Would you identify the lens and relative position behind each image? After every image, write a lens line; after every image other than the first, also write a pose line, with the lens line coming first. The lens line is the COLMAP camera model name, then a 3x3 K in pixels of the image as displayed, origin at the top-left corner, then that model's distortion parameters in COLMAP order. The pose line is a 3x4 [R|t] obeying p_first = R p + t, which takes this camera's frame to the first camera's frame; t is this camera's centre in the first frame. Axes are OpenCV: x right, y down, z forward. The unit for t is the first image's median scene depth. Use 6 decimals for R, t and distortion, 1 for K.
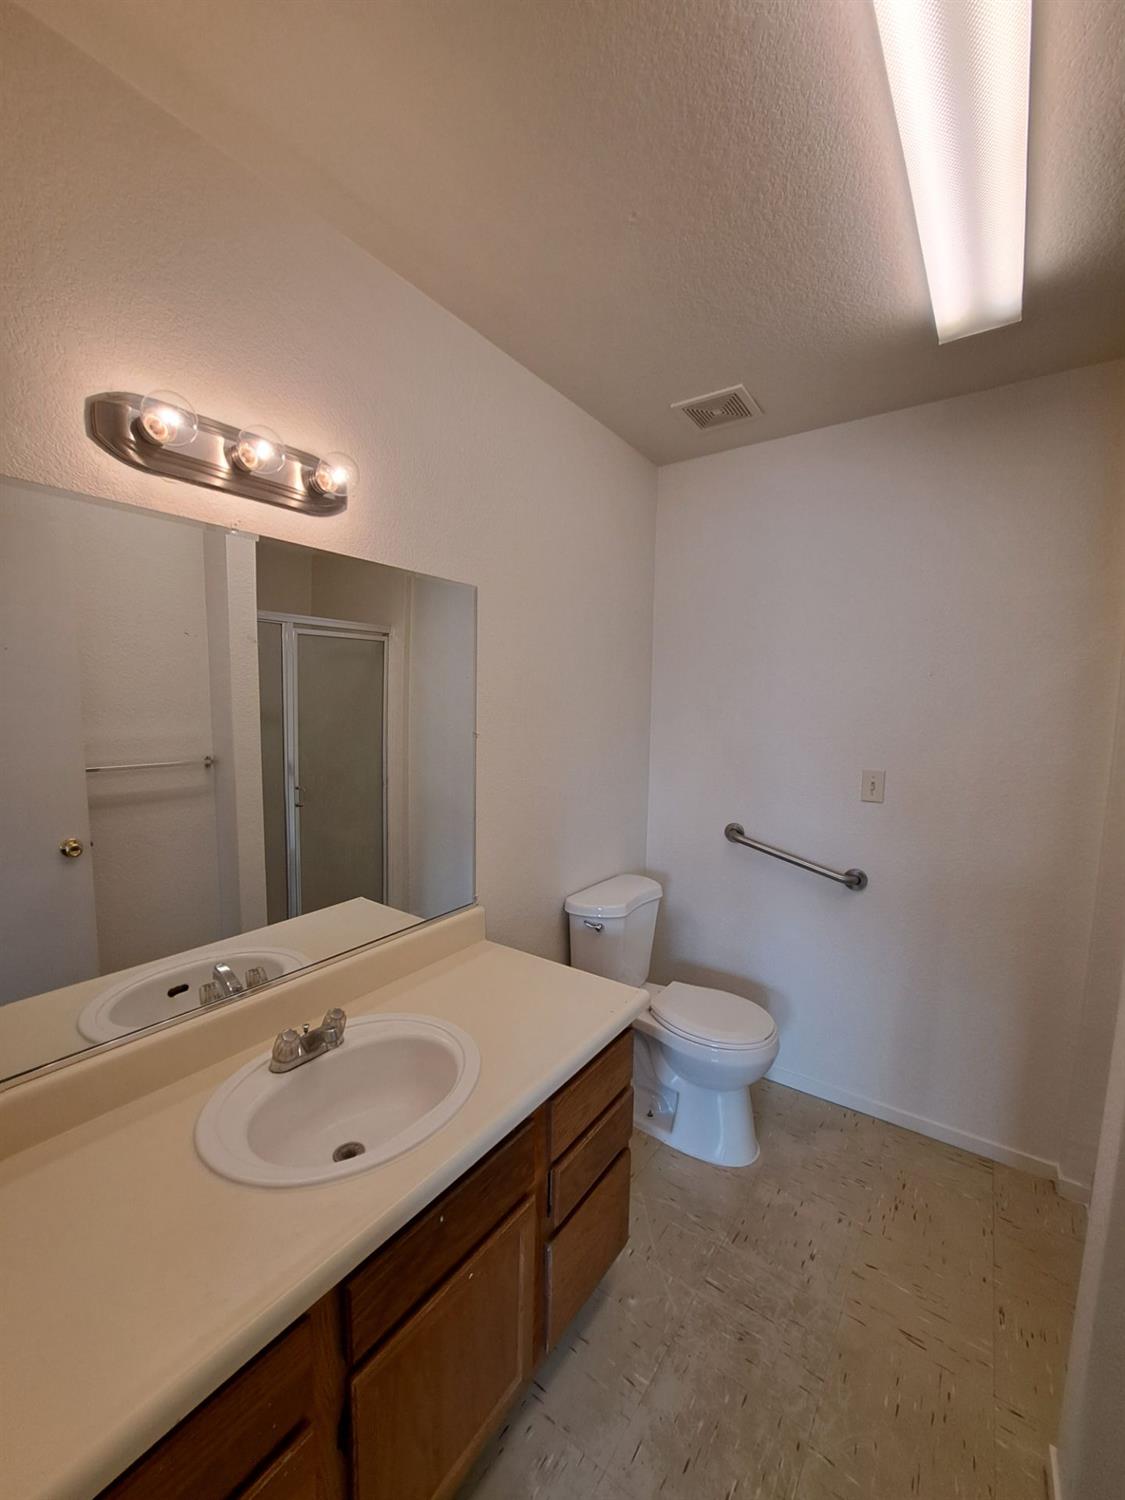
lens RADIAL K [[593.5, 0, 551.0], [0, 593.5, 767.1], [0, 0, 1]] dist [-0.019064, 0.000180]
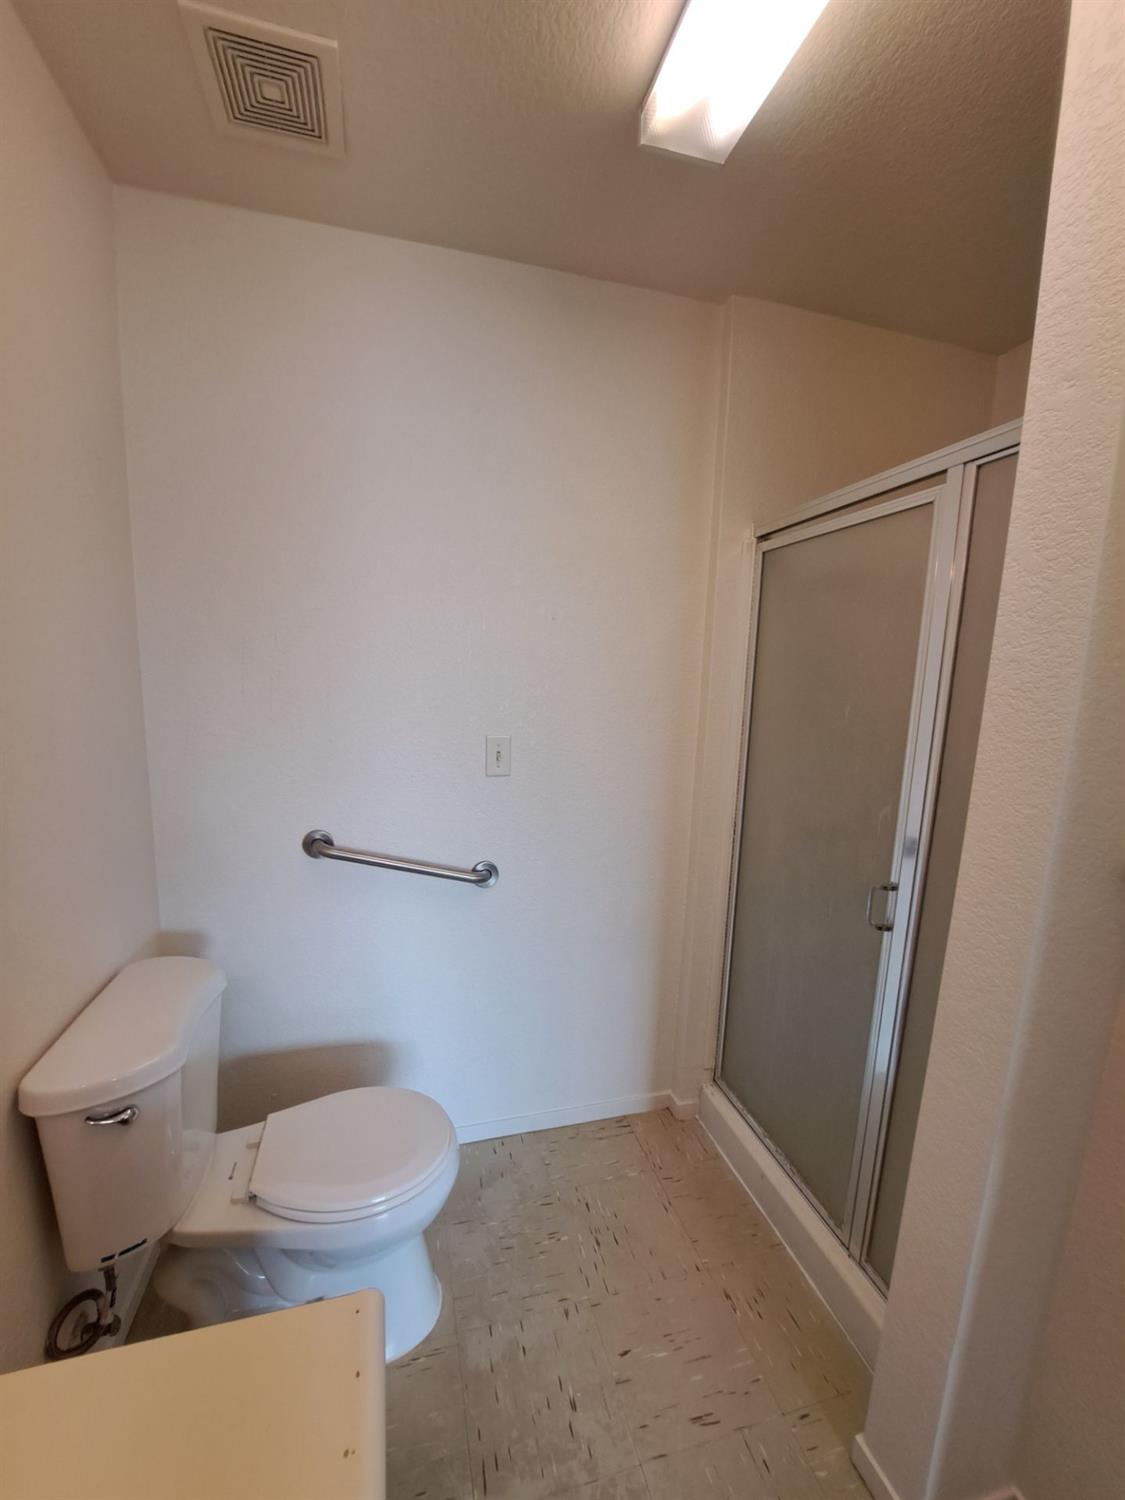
lens RADIAL K [[593.5, 0, 551.0], [0, 593.5, 767.1], [0, 0, 1]] dist [-0.019064, 0.000180]
pose [[0.620930, -0.119859, 0.774648, -0.034811], [0.055961, 0.992497, 0.108710, -0.037299], [-0.781866, -0.024151, 0.622979, 0.450417]]
